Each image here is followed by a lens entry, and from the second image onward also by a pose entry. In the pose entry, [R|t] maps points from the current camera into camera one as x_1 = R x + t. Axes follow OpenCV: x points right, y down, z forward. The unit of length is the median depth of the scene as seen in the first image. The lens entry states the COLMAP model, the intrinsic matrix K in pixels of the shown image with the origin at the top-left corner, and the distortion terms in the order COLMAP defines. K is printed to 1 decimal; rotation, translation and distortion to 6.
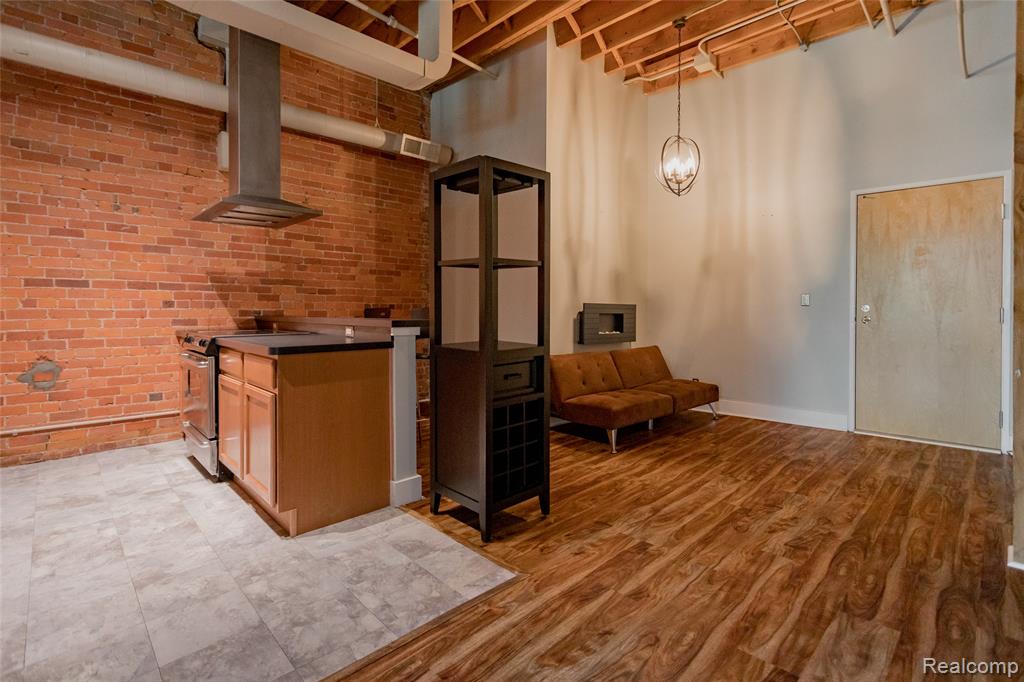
lens RADIAL K [[481.1, 0, 507.1], [0, 481.1, 311.3], [0, 0, 1]] dist [0.001643, 0.001486]
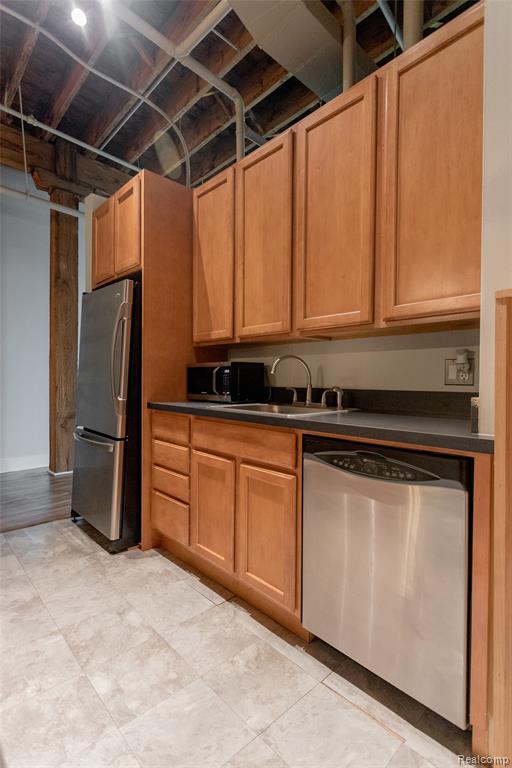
lens RADIAL K [[378.7, 0, 255.3], [0, 378.7, 383.5], [0, 0, 1]] dist [0.004474, 0.000790]
pose [[-0.999816, -0.013134, 0.014010, -0.722389], [-0.012978, 0.999853, 0.011196, 0.009011], [-0.014155, 0.011012, -0.999839, 1.063477]]
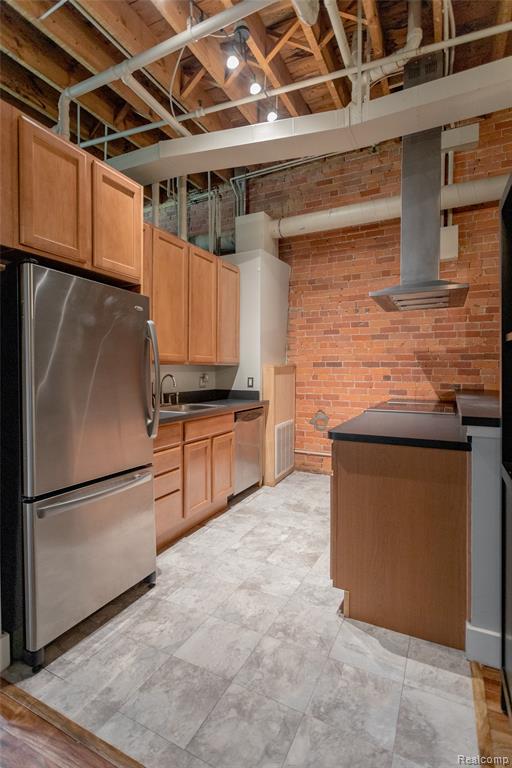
lens RADIAL K [[376.5, 0, 257.3], [0, 376.5, 377.3], [0, 0, 1]] dist [-0.005157, 0.001483]
pose [[0.339597, 0.019303, -0.940373, 0.158596], [-0.004889, 0.999812, 0.018758, -0.039265], [0.940558, -0.001772, 0.339628, 0.366571]]
